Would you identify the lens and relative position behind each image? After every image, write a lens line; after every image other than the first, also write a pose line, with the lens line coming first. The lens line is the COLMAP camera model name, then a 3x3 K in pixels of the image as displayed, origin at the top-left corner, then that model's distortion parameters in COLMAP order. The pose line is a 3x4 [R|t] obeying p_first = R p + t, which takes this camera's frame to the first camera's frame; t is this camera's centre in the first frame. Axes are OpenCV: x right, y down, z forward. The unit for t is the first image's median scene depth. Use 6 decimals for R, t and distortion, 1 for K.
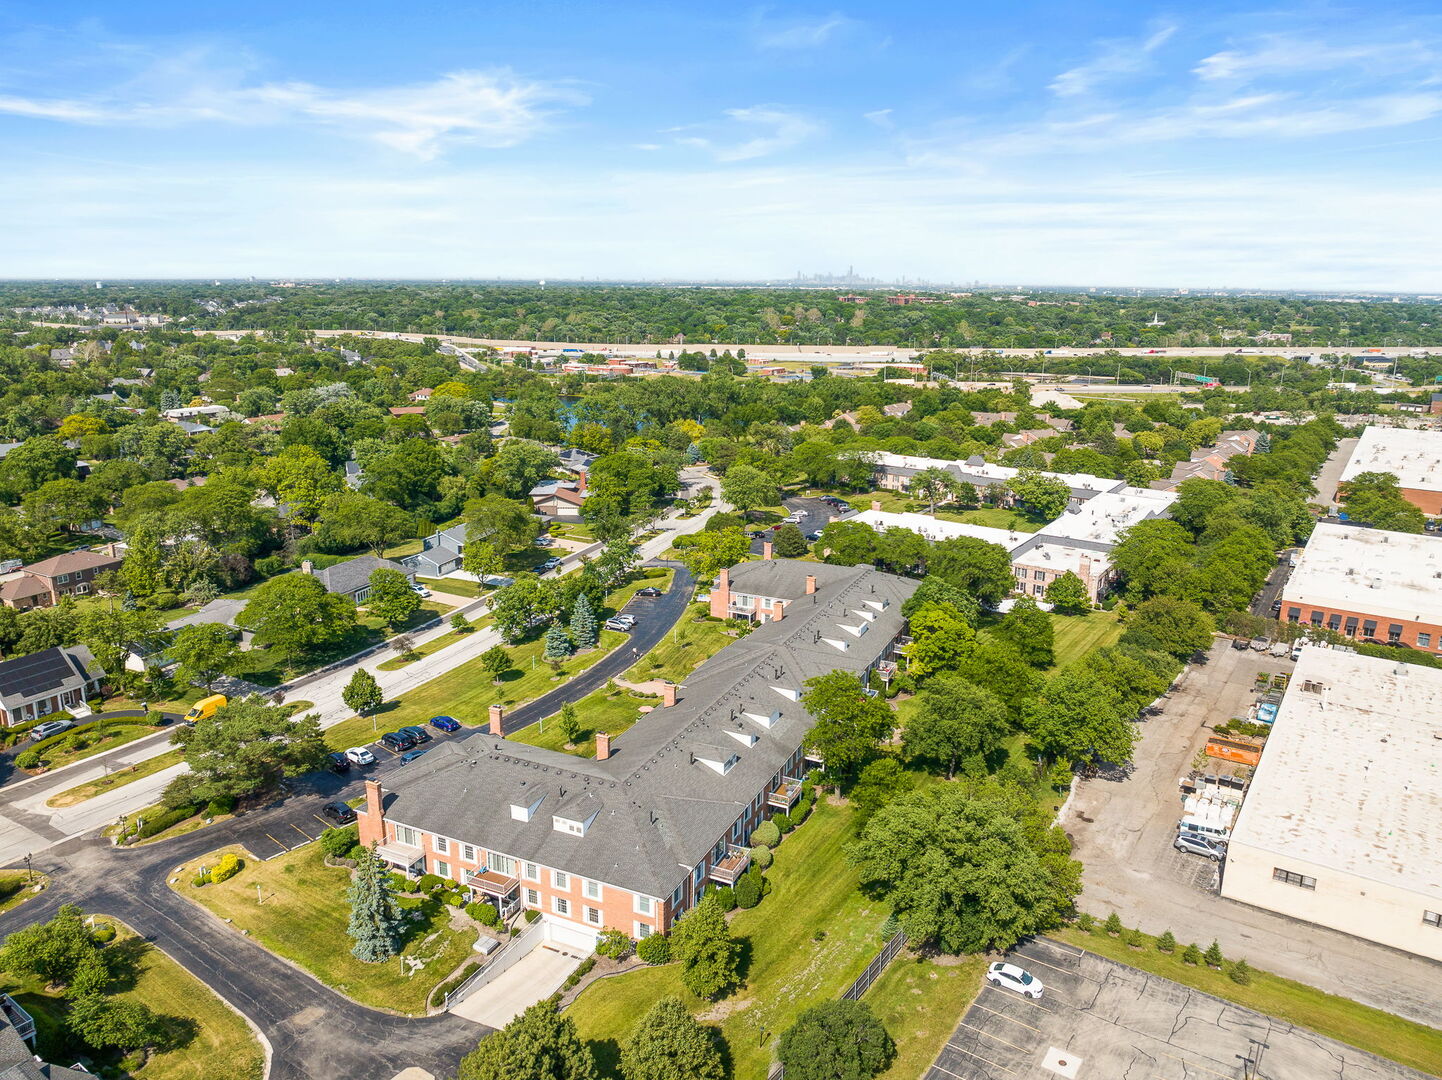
lens RADIAL K [[1014.8, 0, 724.2], [0, 1014.8, 526.0], [0, 0, 1]] dist [-0.026438, -0.036823]
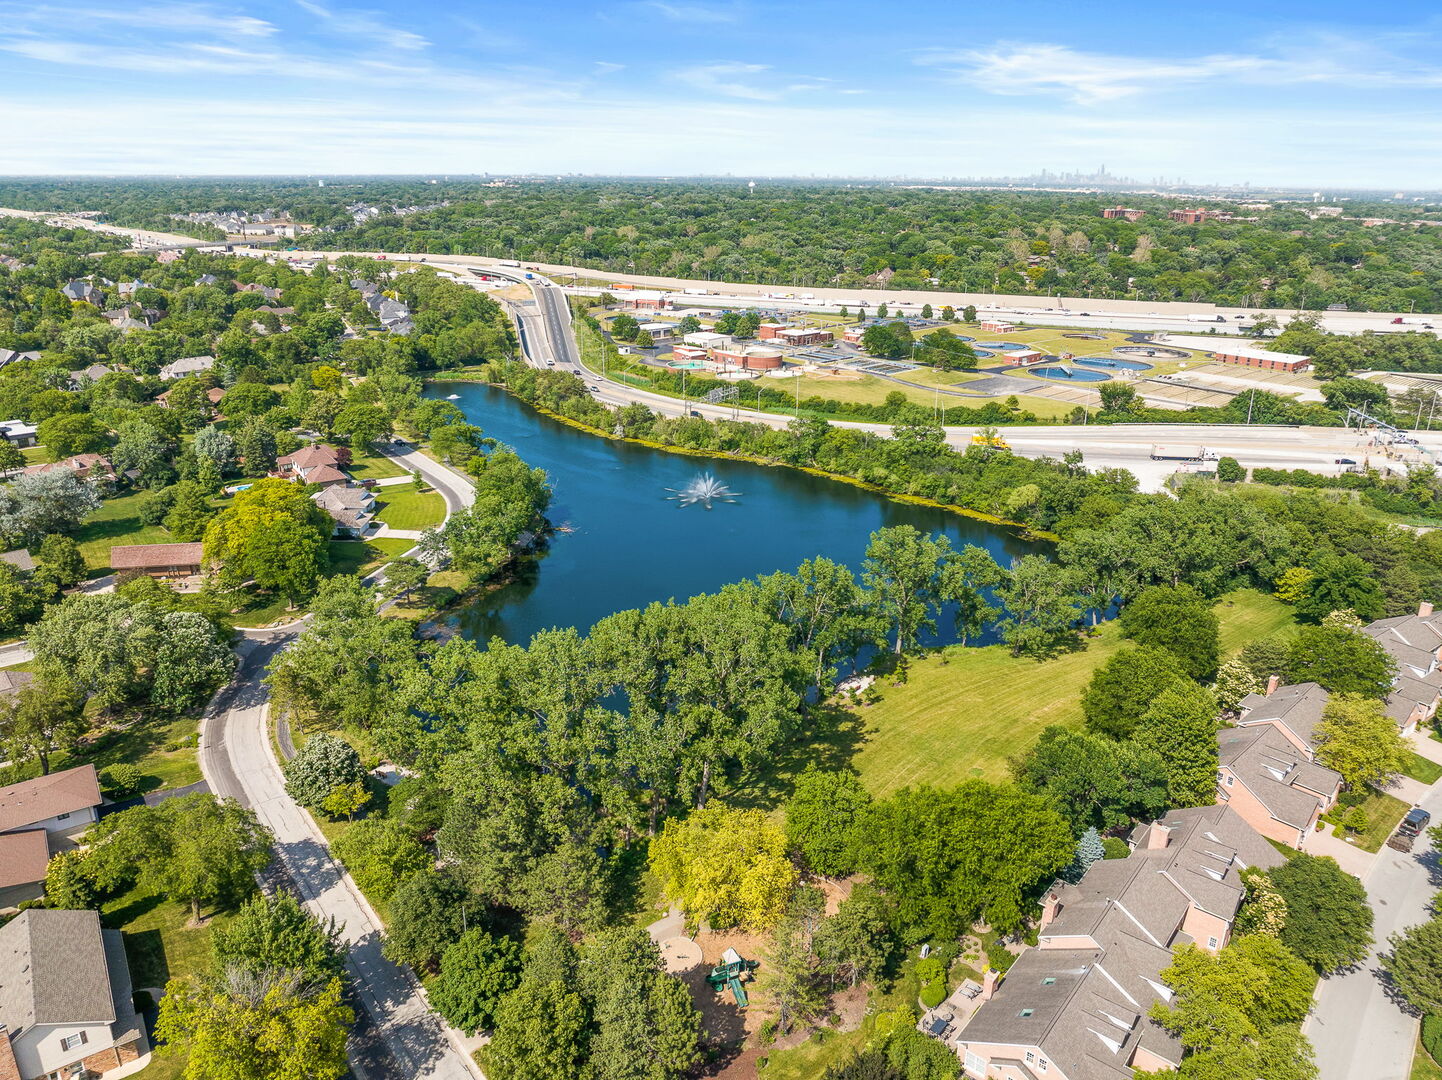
lens RADIAL K [[1014.8, 0, 724.2], [0, 1014.8, 526.0], [0, 0, 1]] dist [-0.026438, -0.036823]
pose [[0.975980, 0.070823, -0.206025, 0.005030], [-0.051088, 0.993717, 0.099585, -0.071169], [0.211783, -0.086667, 0.973466, 0.248673]]
